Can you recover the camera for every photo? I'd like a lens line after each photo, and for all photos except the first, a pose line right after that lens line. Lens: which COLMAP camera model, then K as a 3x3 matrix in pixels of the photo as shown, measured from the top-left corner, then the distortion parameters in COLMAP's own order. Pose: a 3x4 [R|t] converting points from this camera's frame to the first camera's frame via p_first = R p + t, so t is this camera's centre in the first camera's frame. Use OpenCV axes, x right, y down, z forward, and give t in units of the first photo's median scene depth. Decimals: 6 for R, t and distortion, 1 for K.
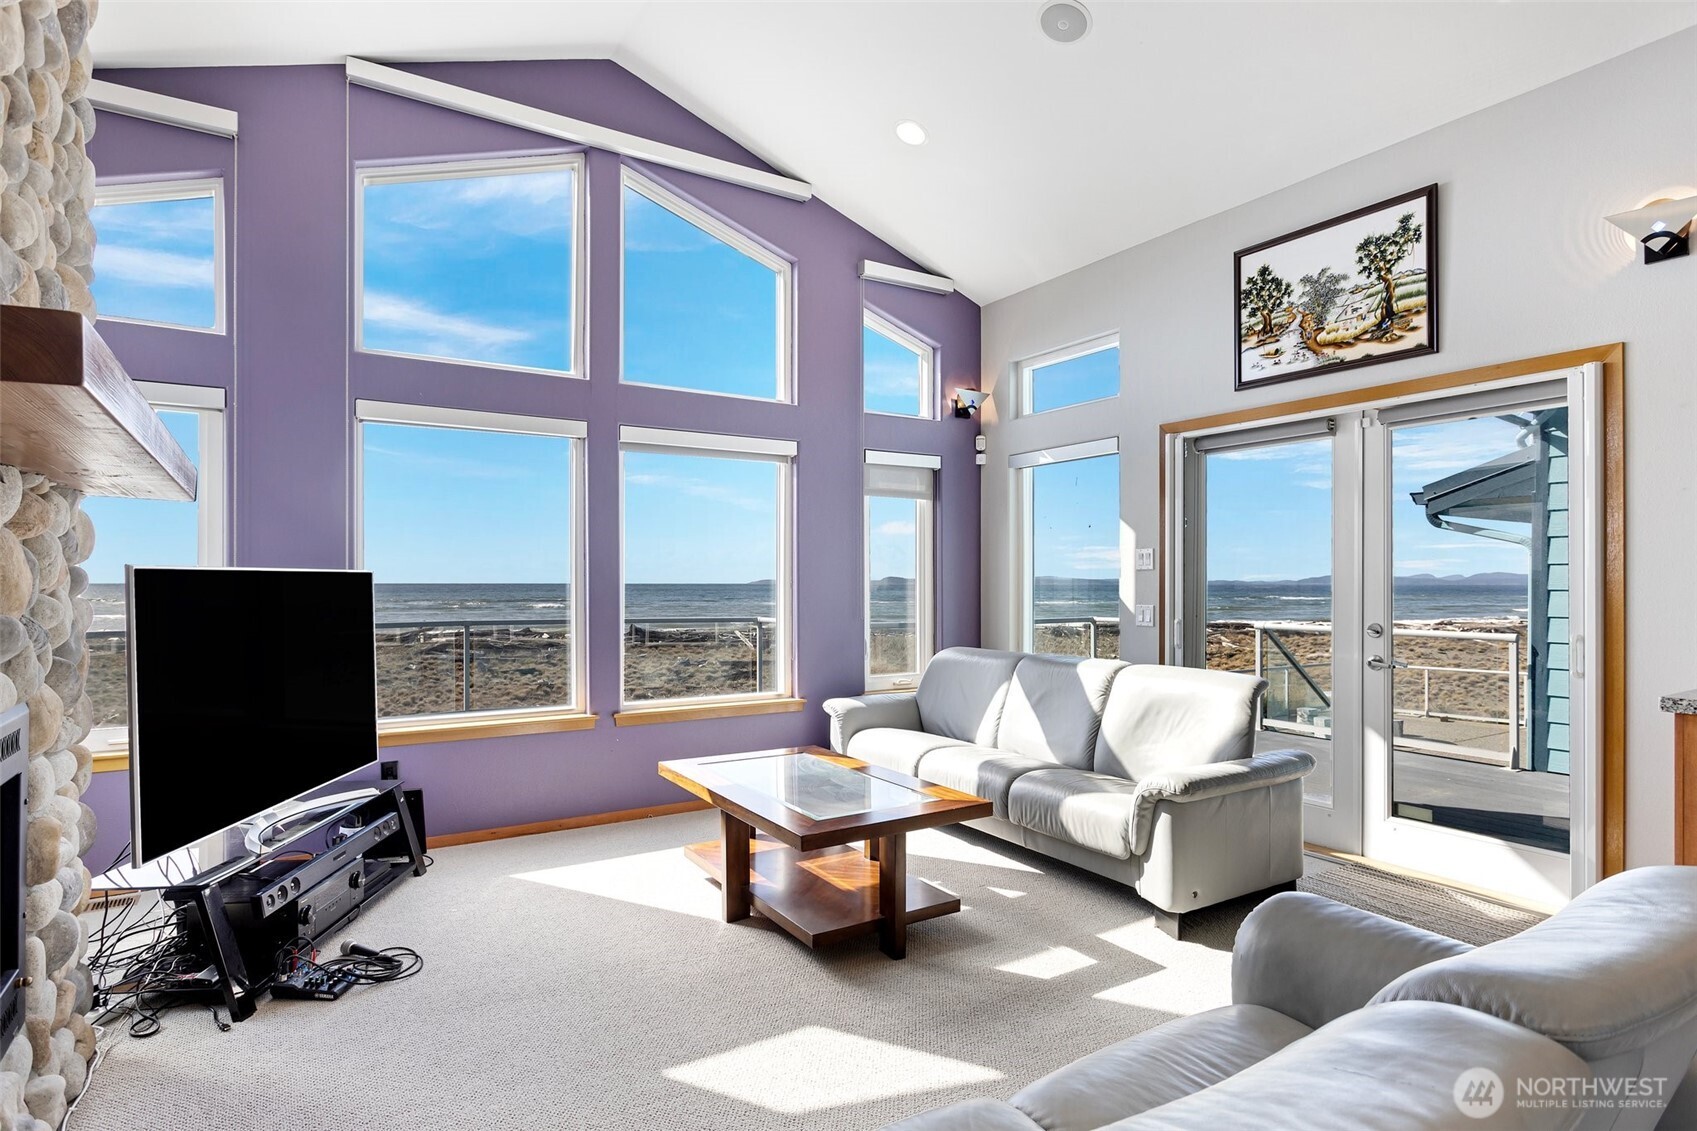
lens RADIAL K [[884.1, 0, 853.0], [0, 884.1, 579.0], [0, 0, 1]] dist [-0.004783, 0.000725]
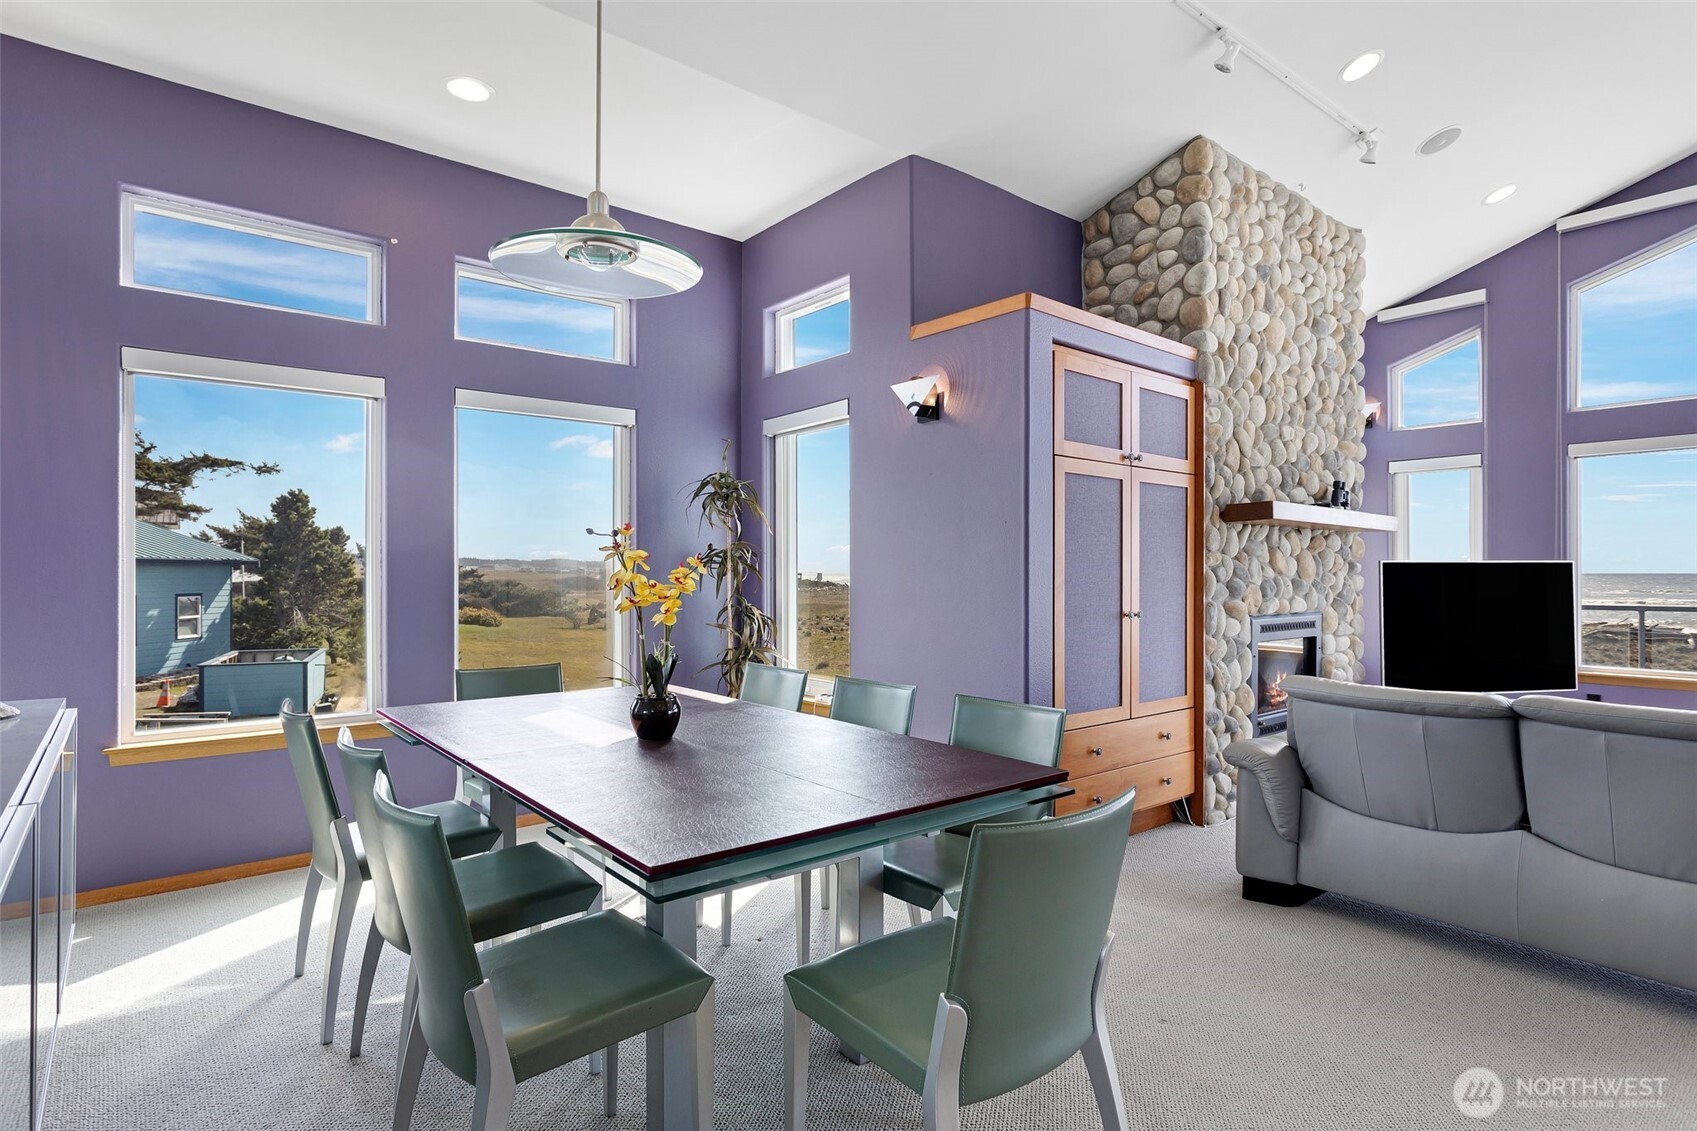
lens RADIAL K [[880.5, 0, 848.5], [0, 880.5, 565.5], [0, 0, 1]] dist [-0.006032, -0.000470]
pose [[0.112814, -0.005750, -0.993599, 0.521523], [-0.001203, 0.999982, -0.005924, 0.004492], [0.993615, 0.001864, 0.112805, -0.246559]]
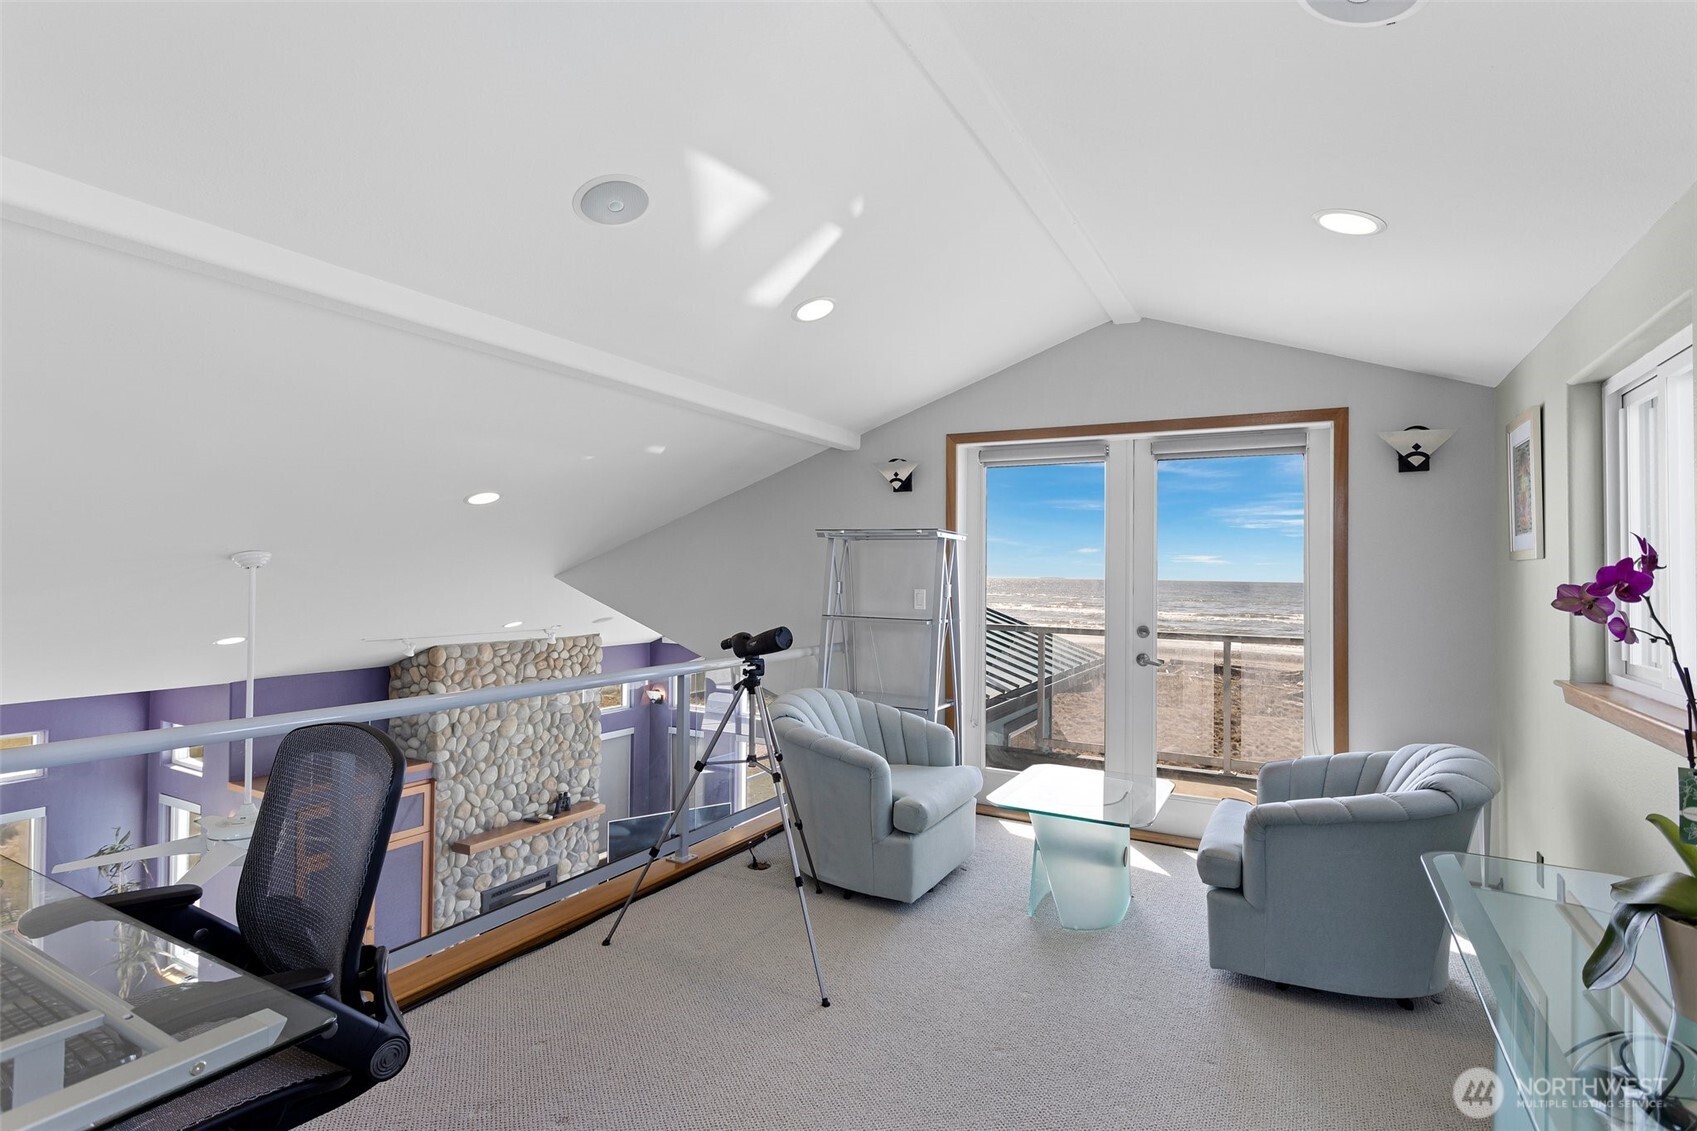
lens RADIAL K [[802.1, 0, 849.3], [0, 802.1, 560.2], [0, 0, 1]] dist [-0.001399, 0.000605]
pose [[0.463080, -0.022134, -0.886040, 1.218143], [-0.002378, 0.999653, -0.026215, -0.460545], [0.886314, 0.014246, 0.462867, 0.119185]]
